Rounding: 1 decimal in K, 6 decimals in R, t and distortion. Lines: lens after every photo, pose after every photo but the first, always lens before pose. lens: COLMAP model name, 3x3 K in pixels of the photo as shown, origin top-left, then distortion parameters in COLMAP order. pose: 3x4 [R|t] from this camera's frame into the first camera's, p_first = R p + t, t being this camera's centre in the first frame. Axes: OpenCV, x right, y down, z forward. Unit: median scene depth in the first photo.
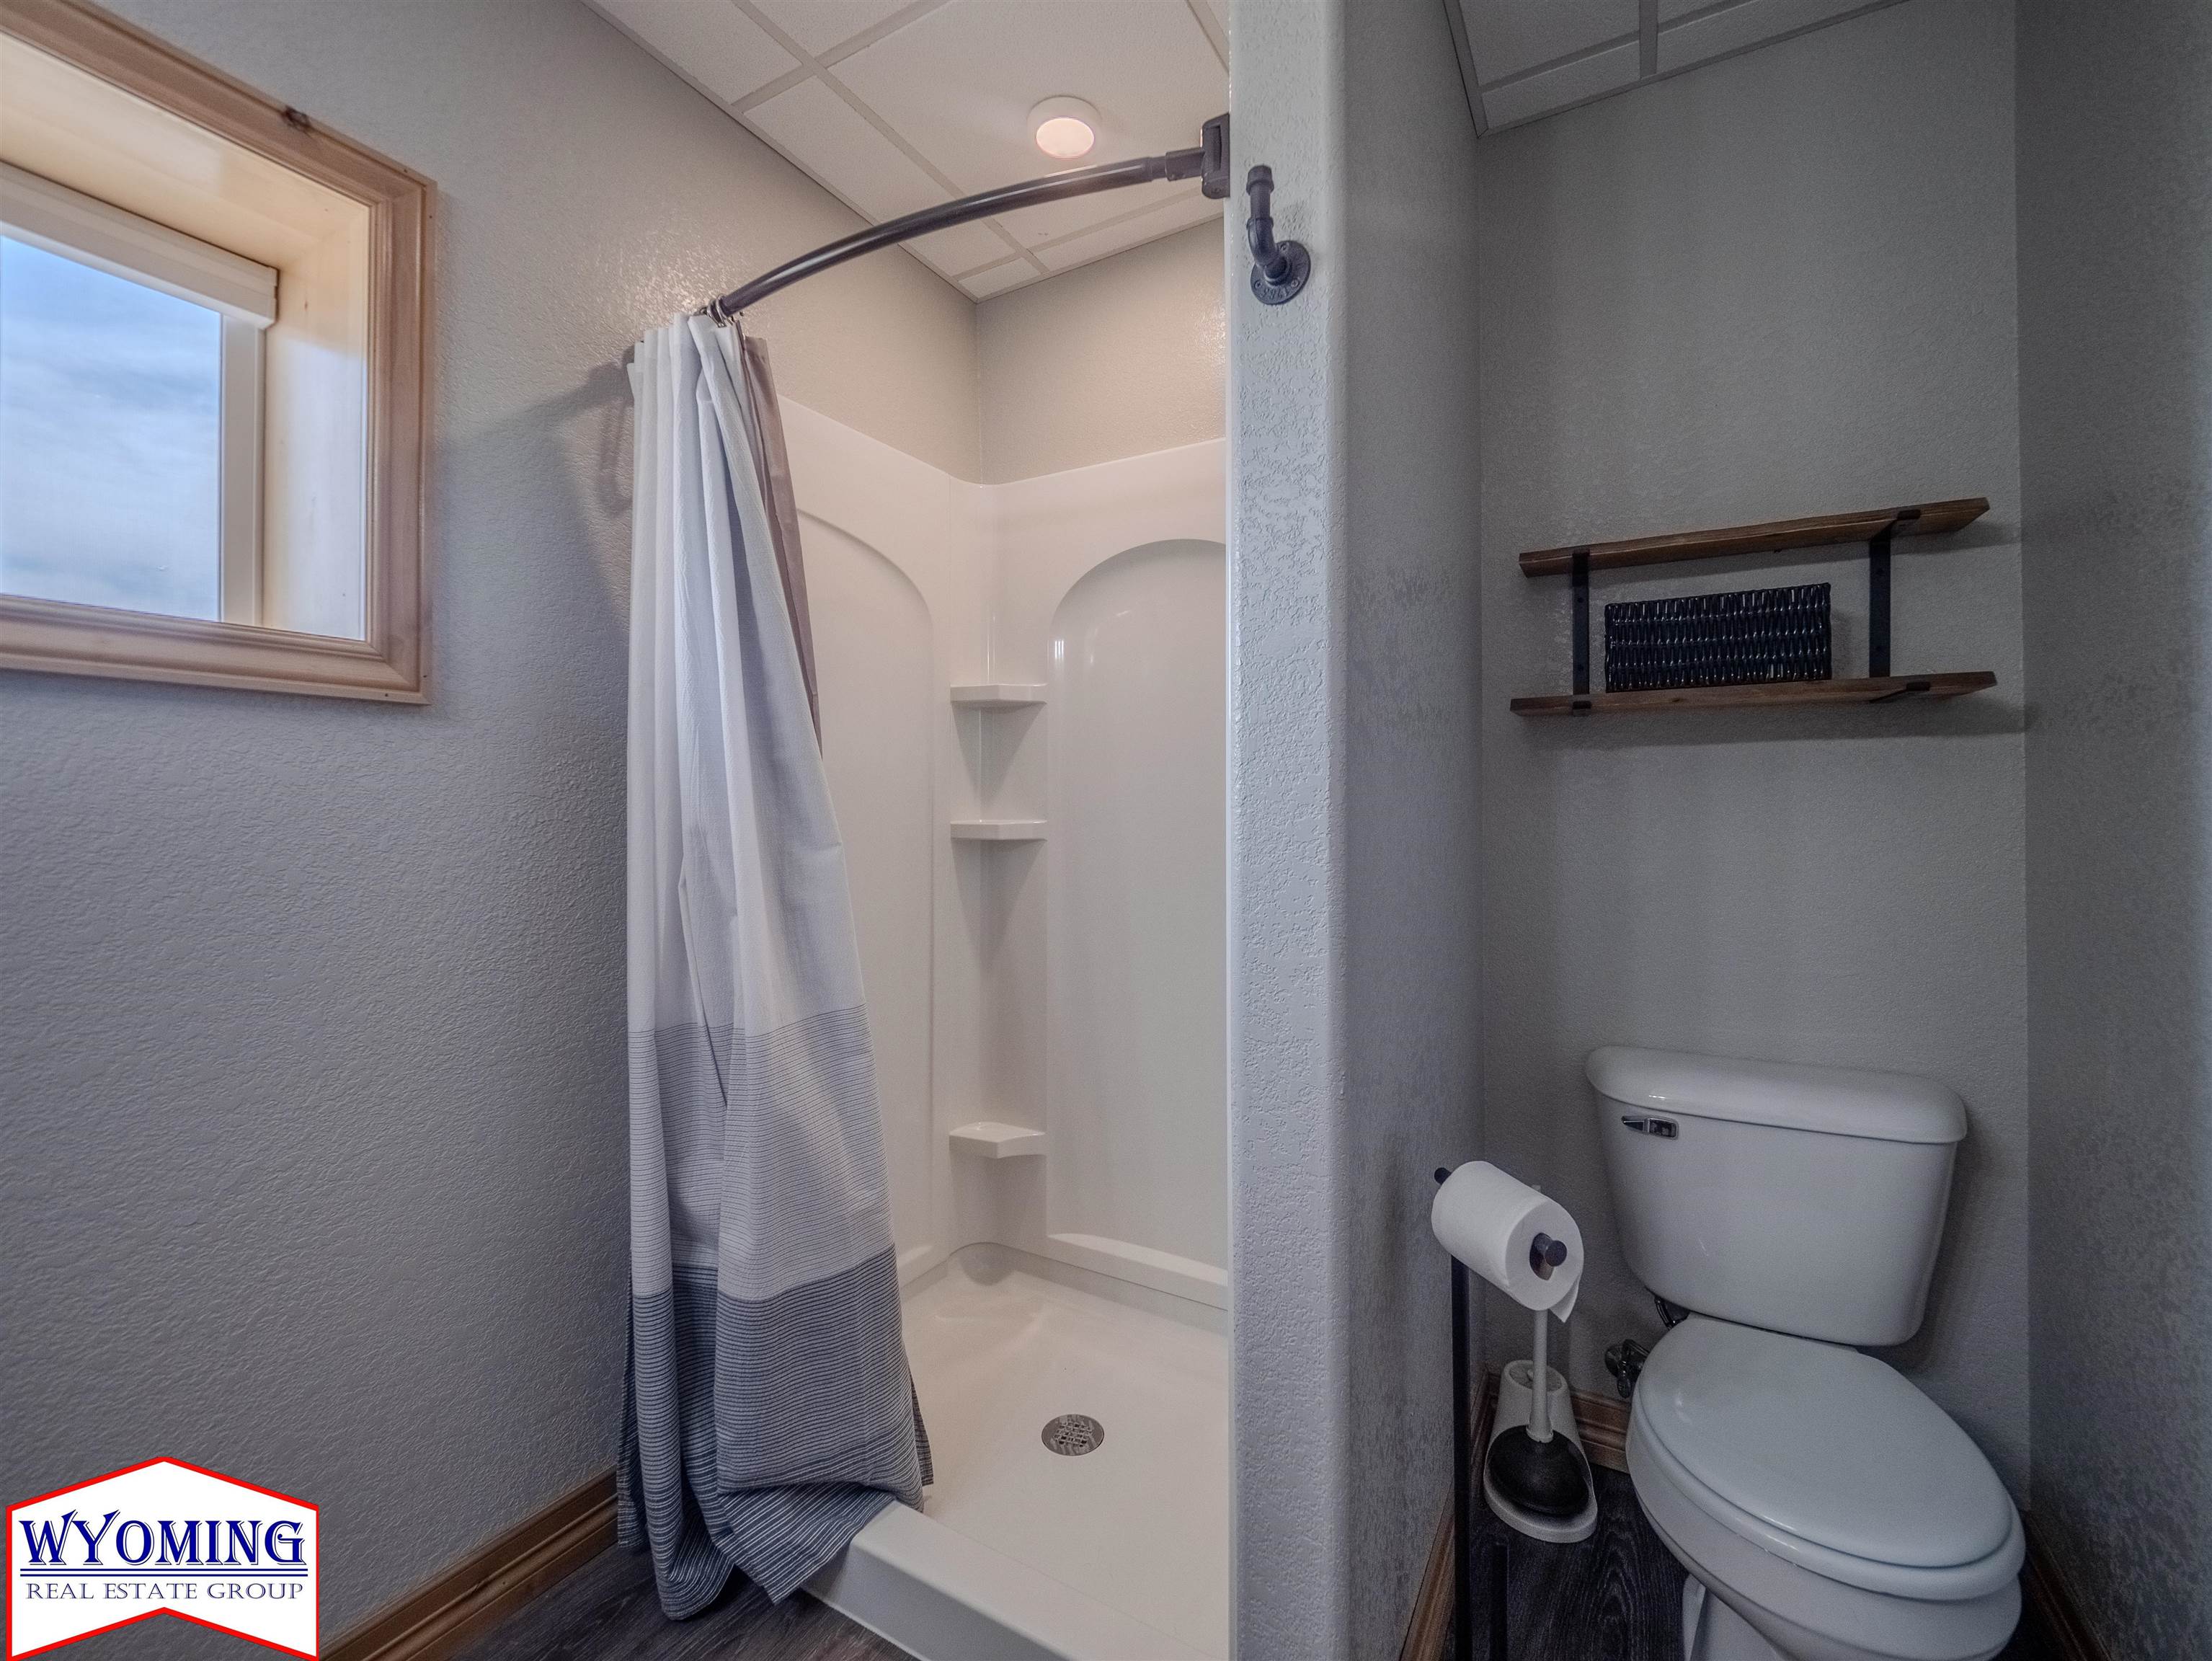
lens RADIAL K [[939.5, 0, 1103.8], [0, 939.5, 812.9], [0, 0, 1]] dist [0.001517, -0.000962]
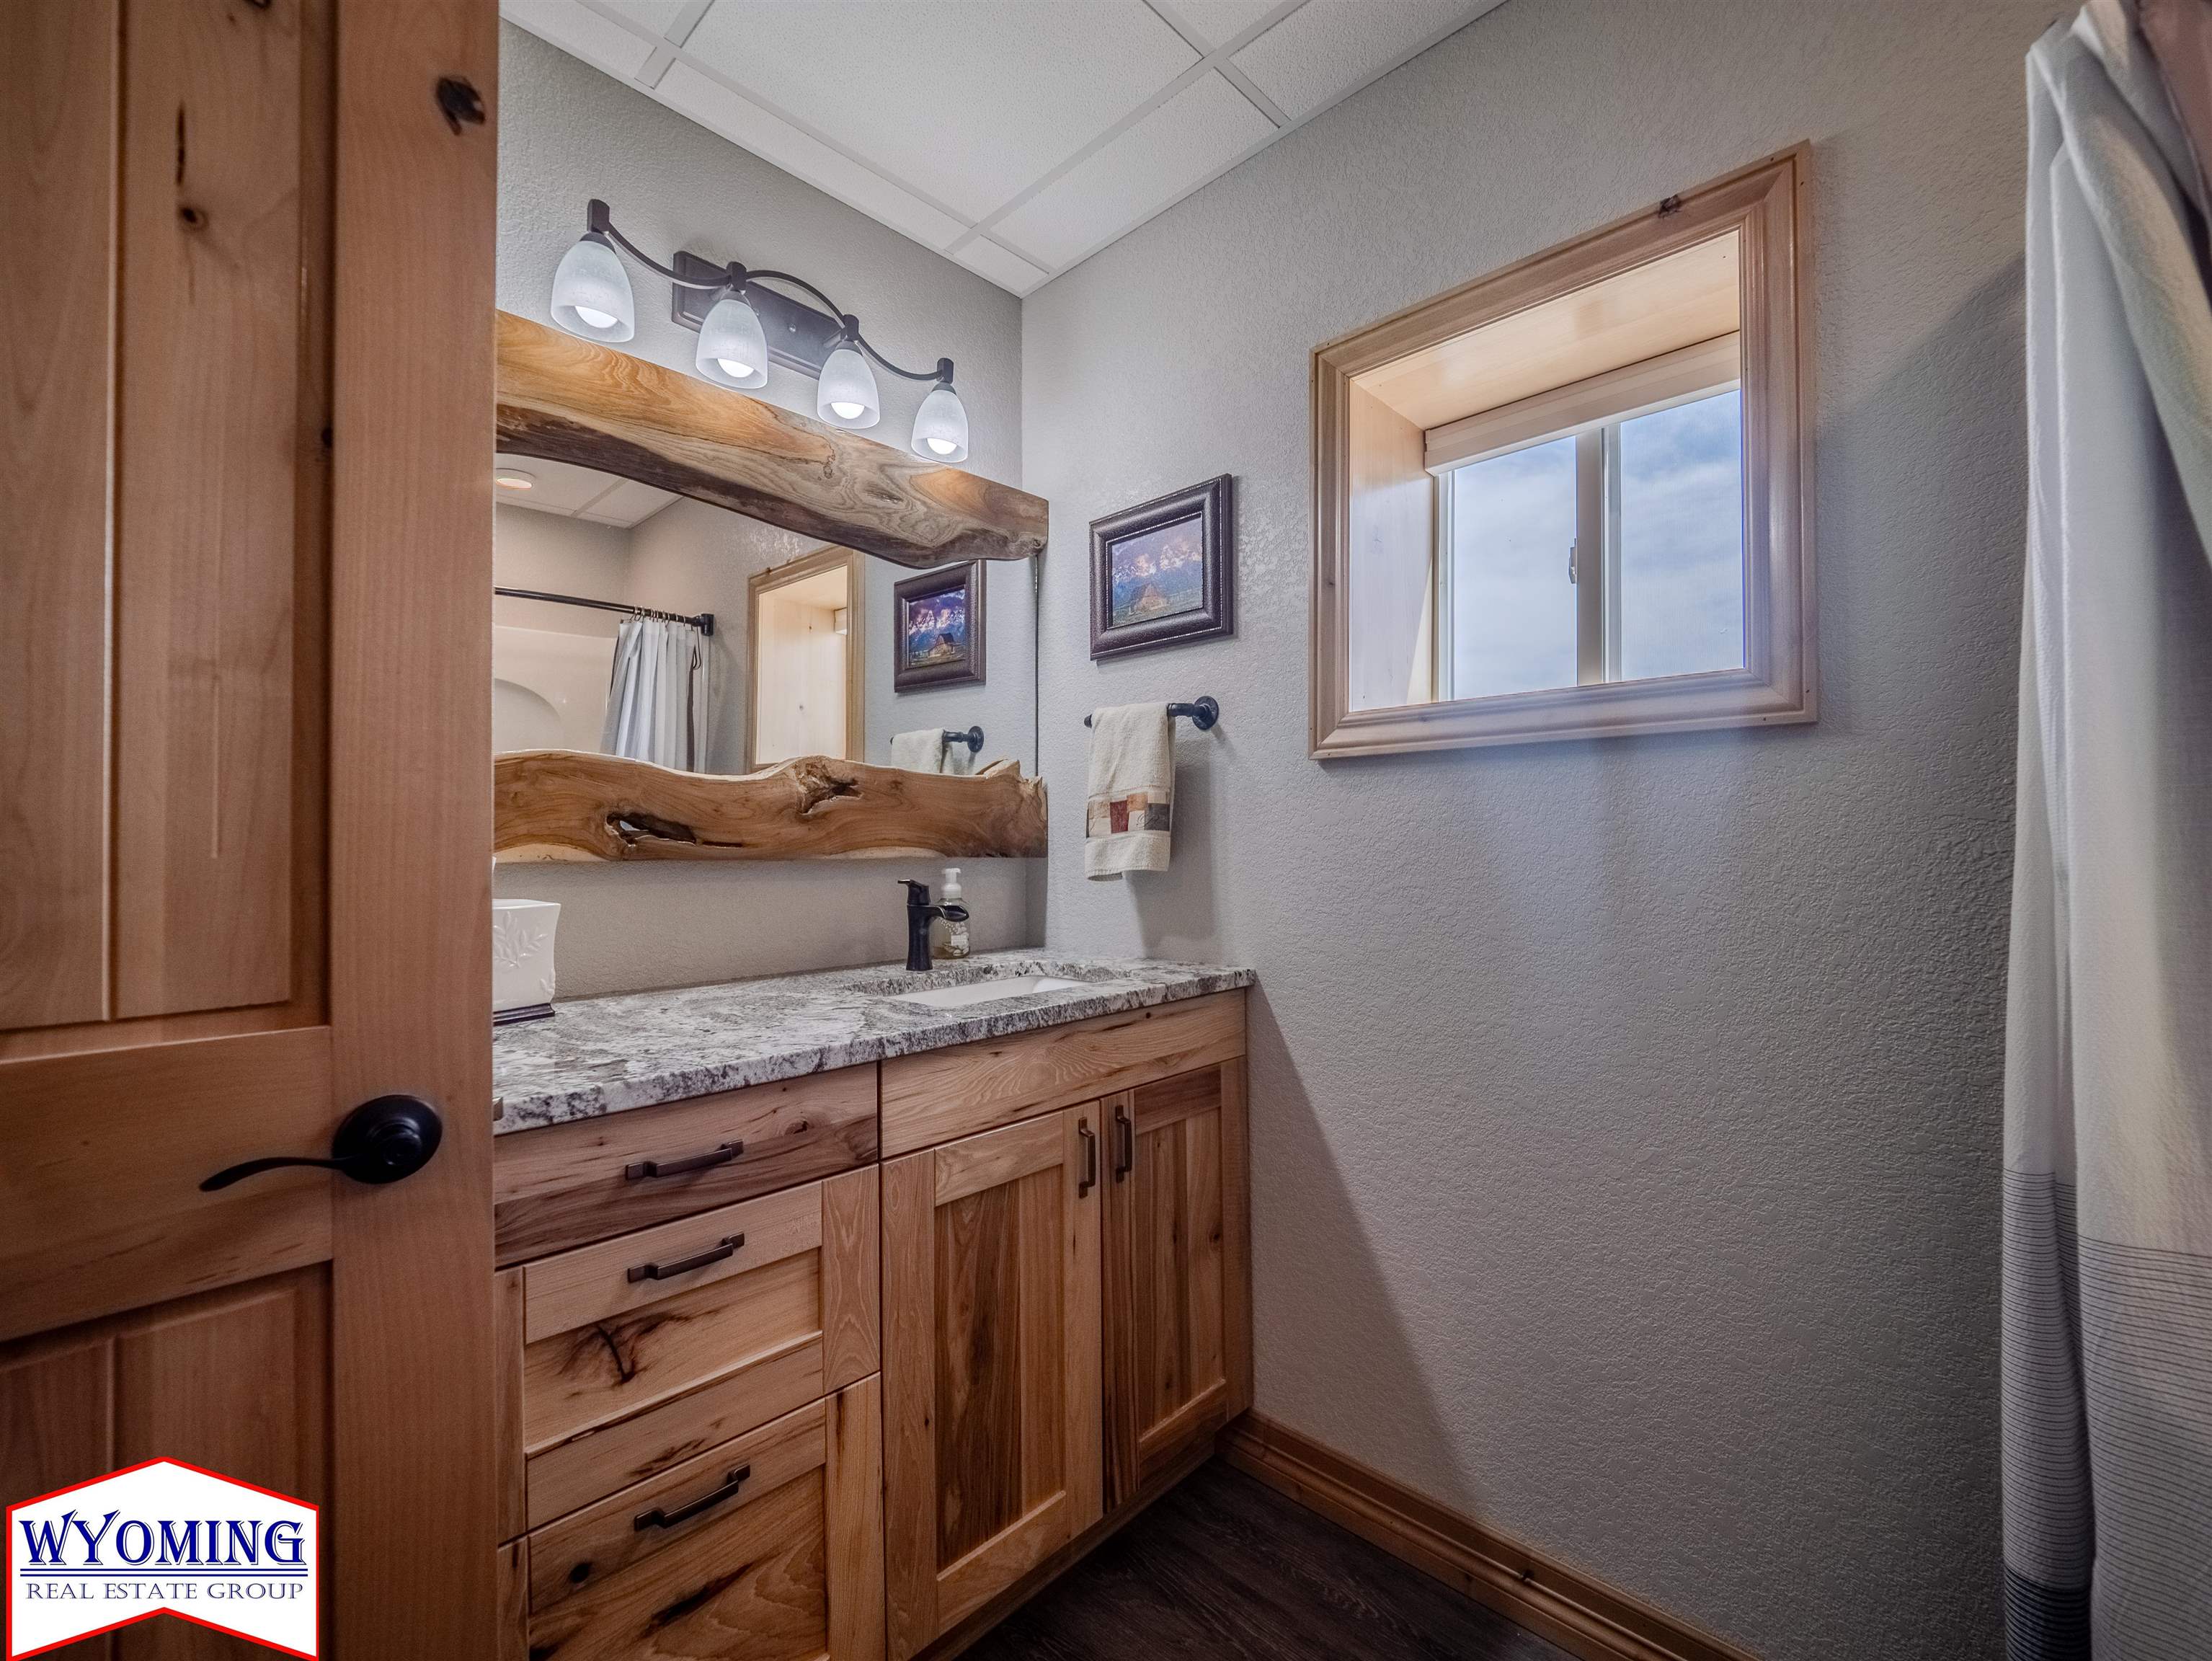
lens RADIAL K [[939.5, 0, 1103.0], [0, 939.5, 837.5], [0, 0, 1]] dist [0.001517, -0.000962]
pose [[-0.236720, 0.000639, -0.971578, 0.336946], [0.006535, 0.999978, -0.000934, -0.008176], [0.971556, -0.006570, -0.236719, 0.580258]]
